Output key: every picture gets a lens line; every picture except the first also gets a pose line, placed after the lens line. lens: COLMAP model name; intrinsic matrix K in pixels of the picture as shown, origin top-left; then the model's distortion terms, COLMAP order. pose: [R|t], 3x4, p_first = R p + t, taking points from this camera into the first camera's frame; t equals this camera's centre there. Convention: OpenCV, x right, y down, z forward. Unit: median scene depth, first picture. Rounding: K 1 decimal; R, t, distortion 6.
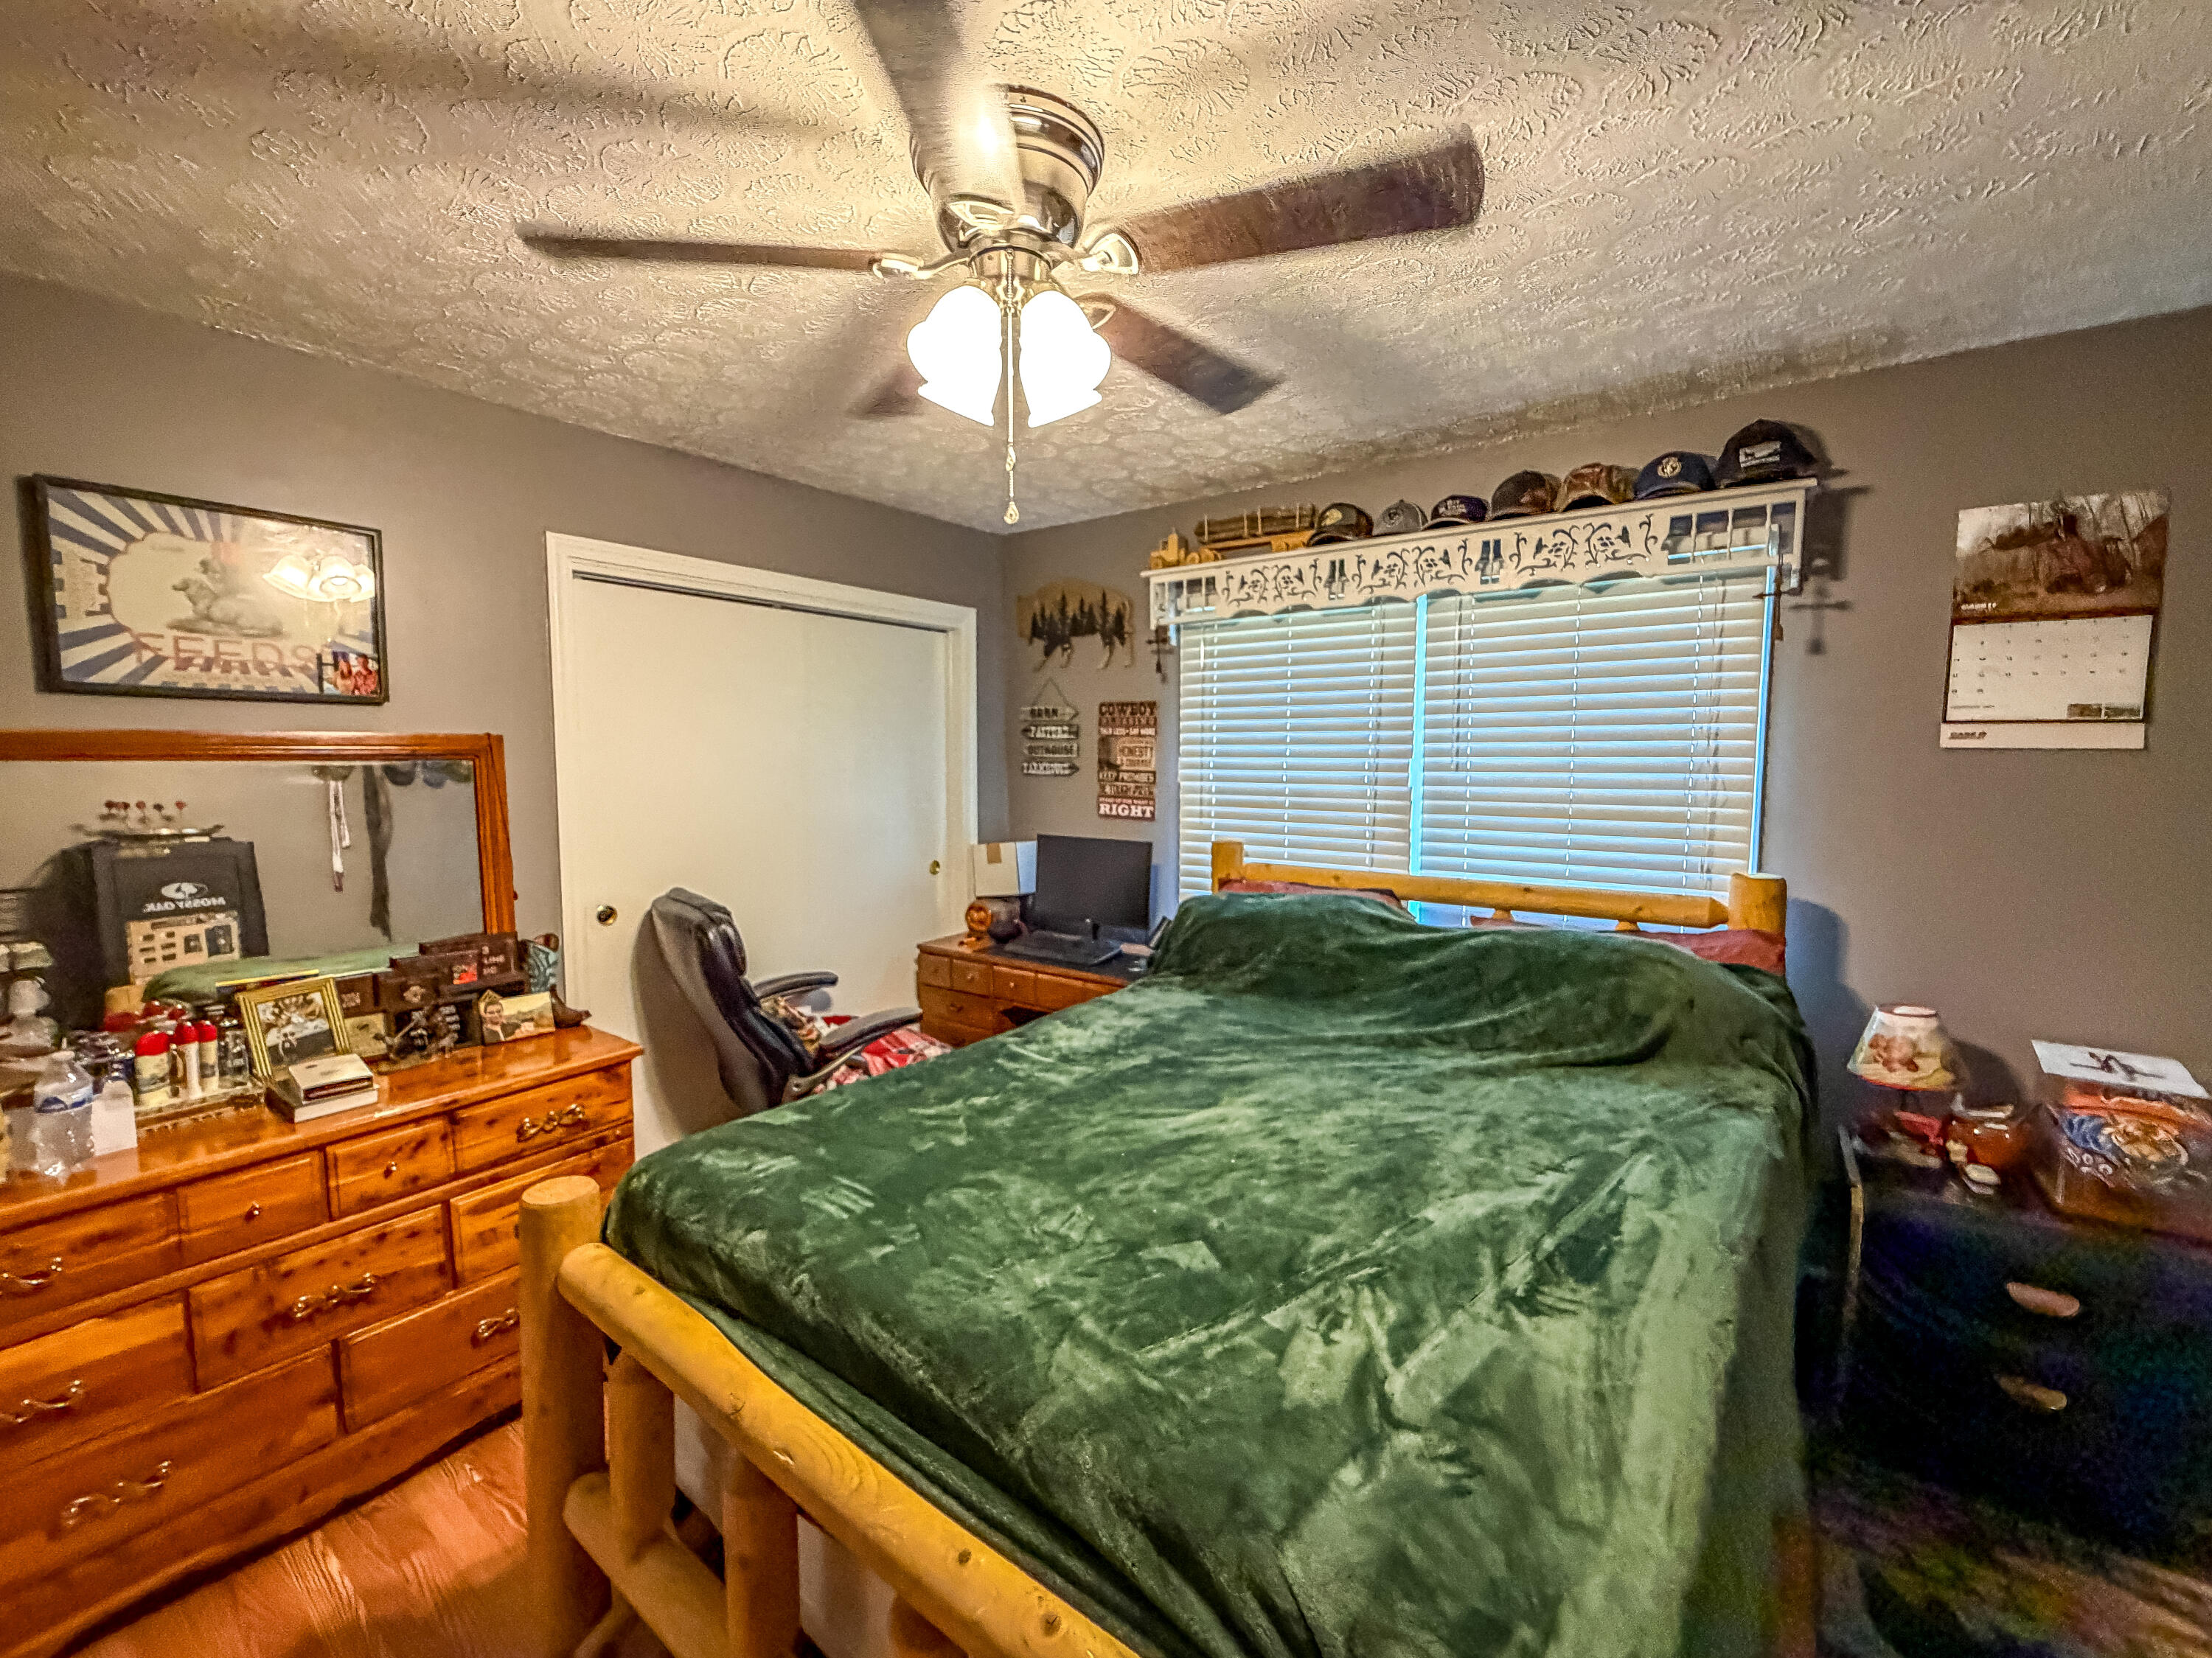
lens RADIAL K [[887.2, 0, 1107.9], [0, 887.2, 824.8], [0, 0, 1]] dist [-0.000590, -0.000047]
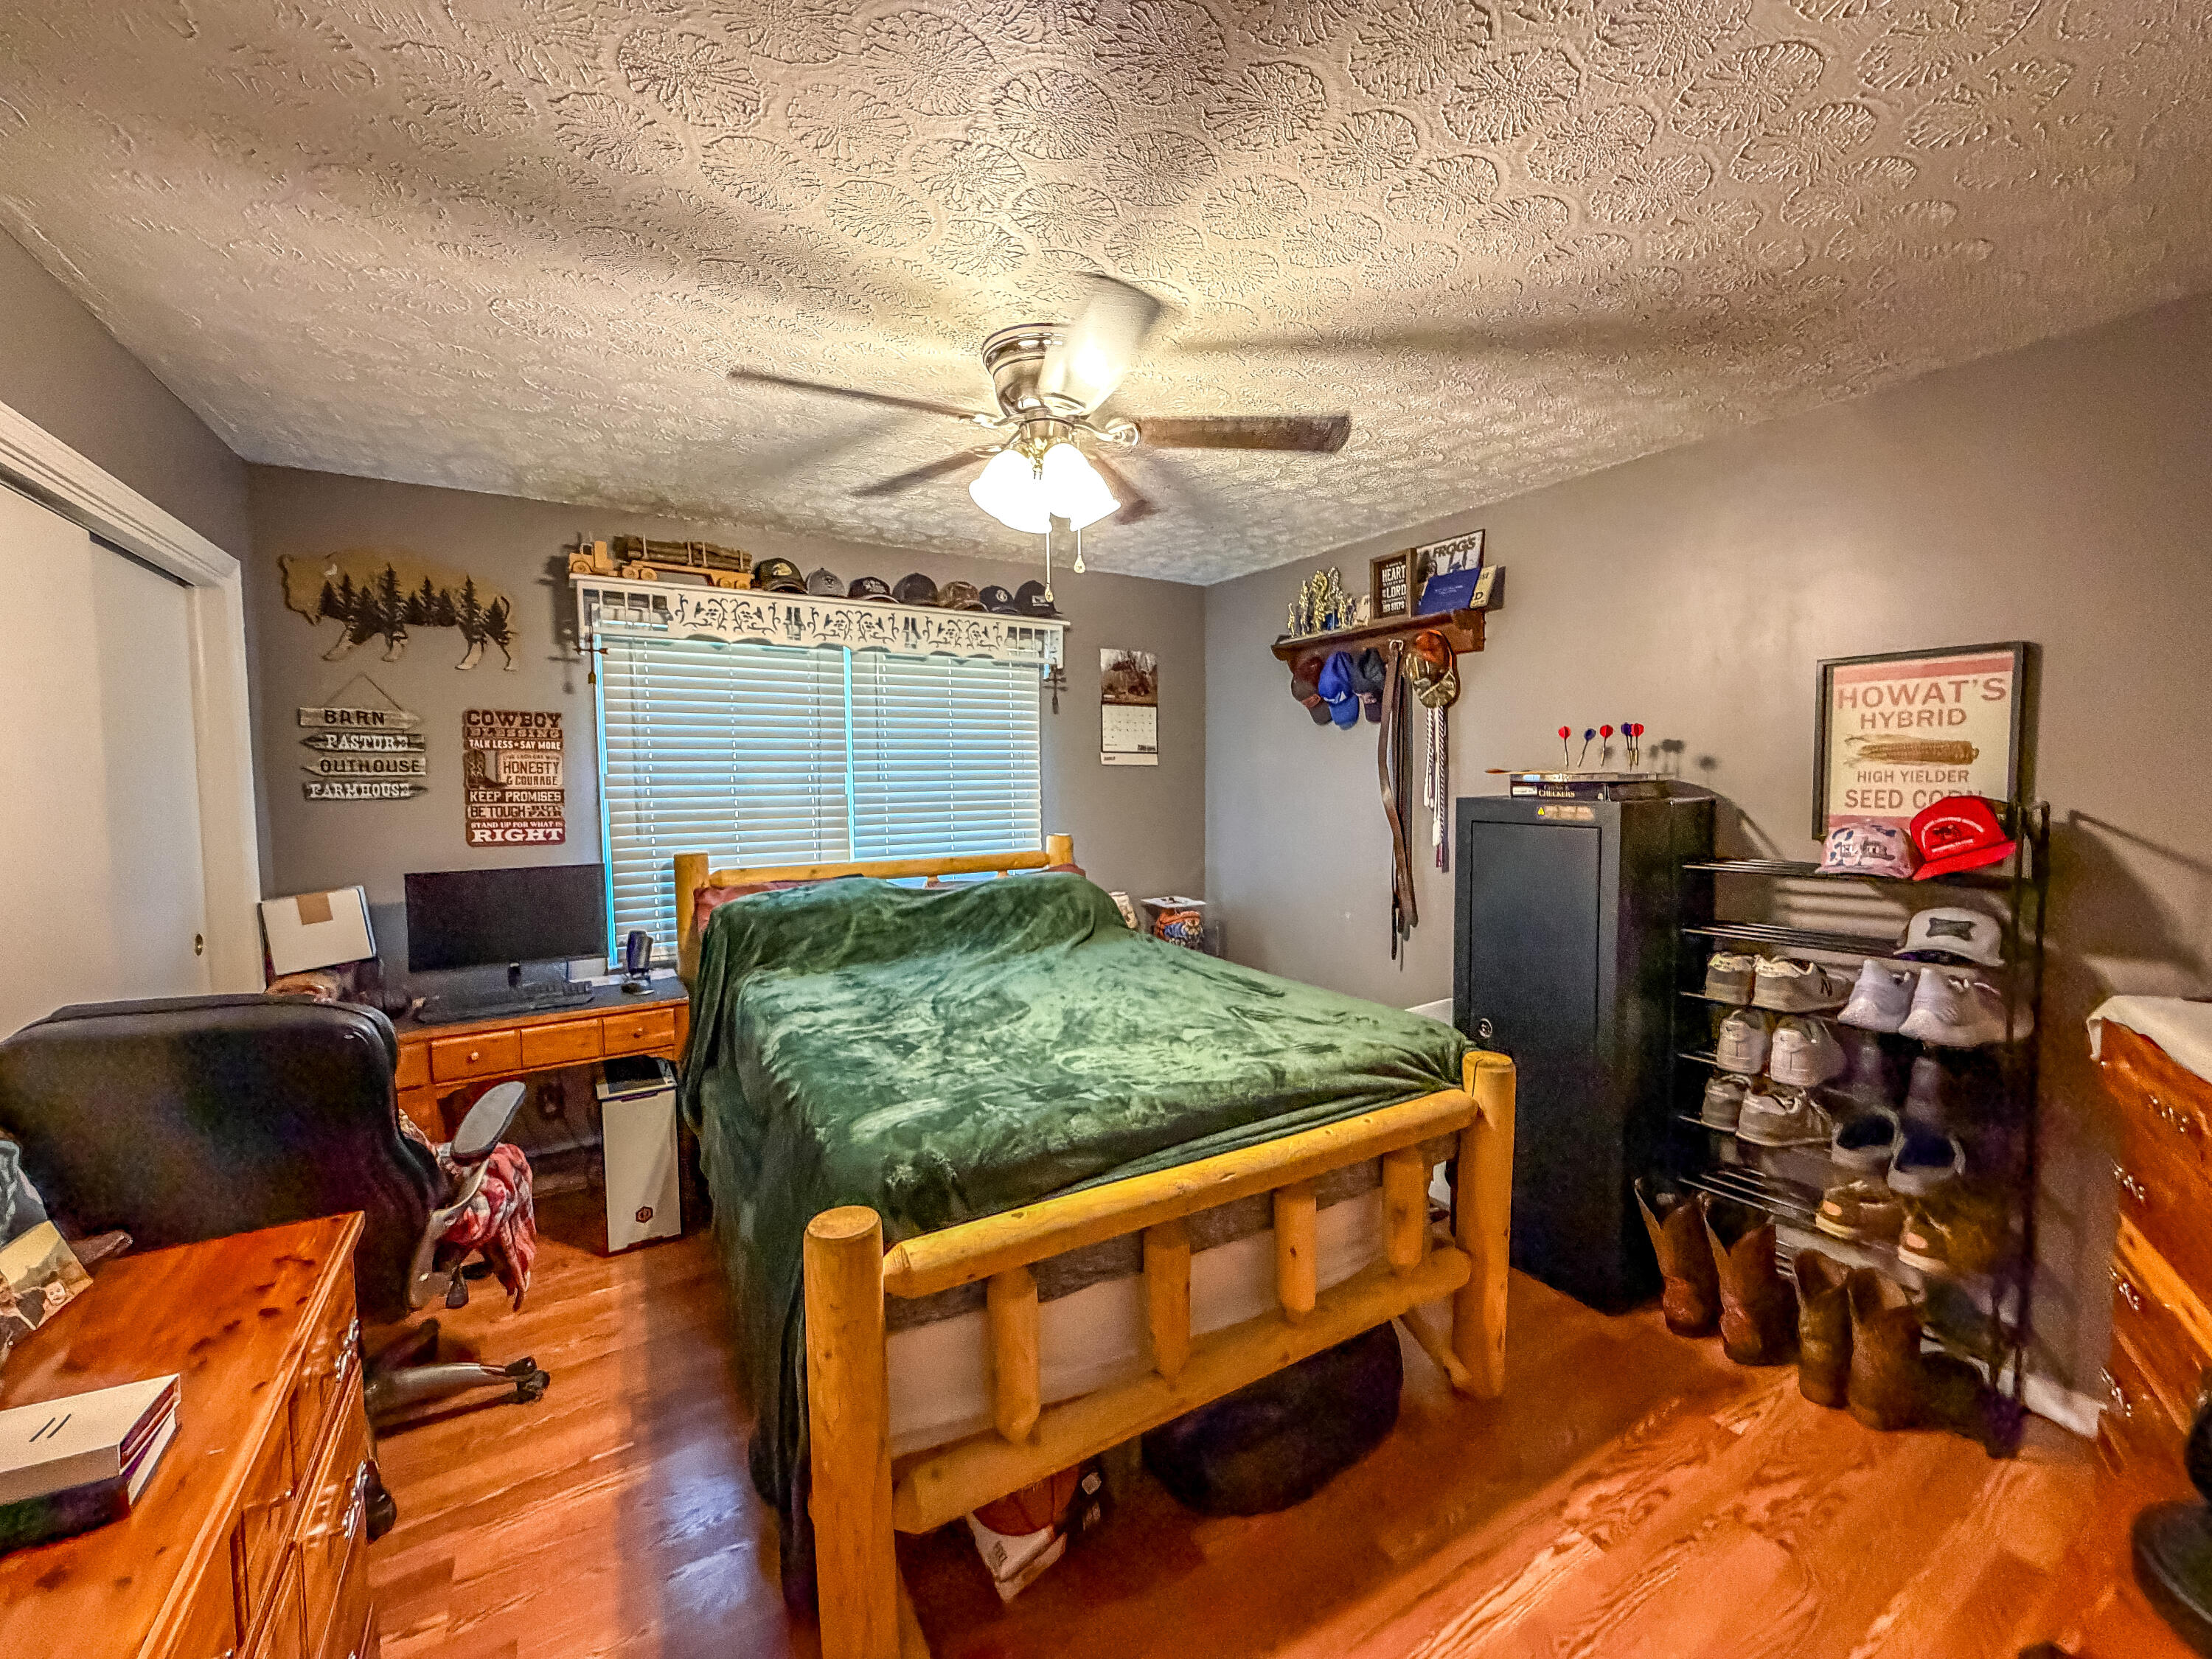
lens RADIAL K [[887.3, 0, 1050.7], [0, 887.3, 829.9], [0, 0, 1]] dist [-0.000590, -0.000047]
pose [[0.412805, -0.059909, 0.908847, -0.659234], [0.081972, 0.996229, 0.028437, -0.003684], [-0.907123, 0.062761, 0.416160, 0.189288]]
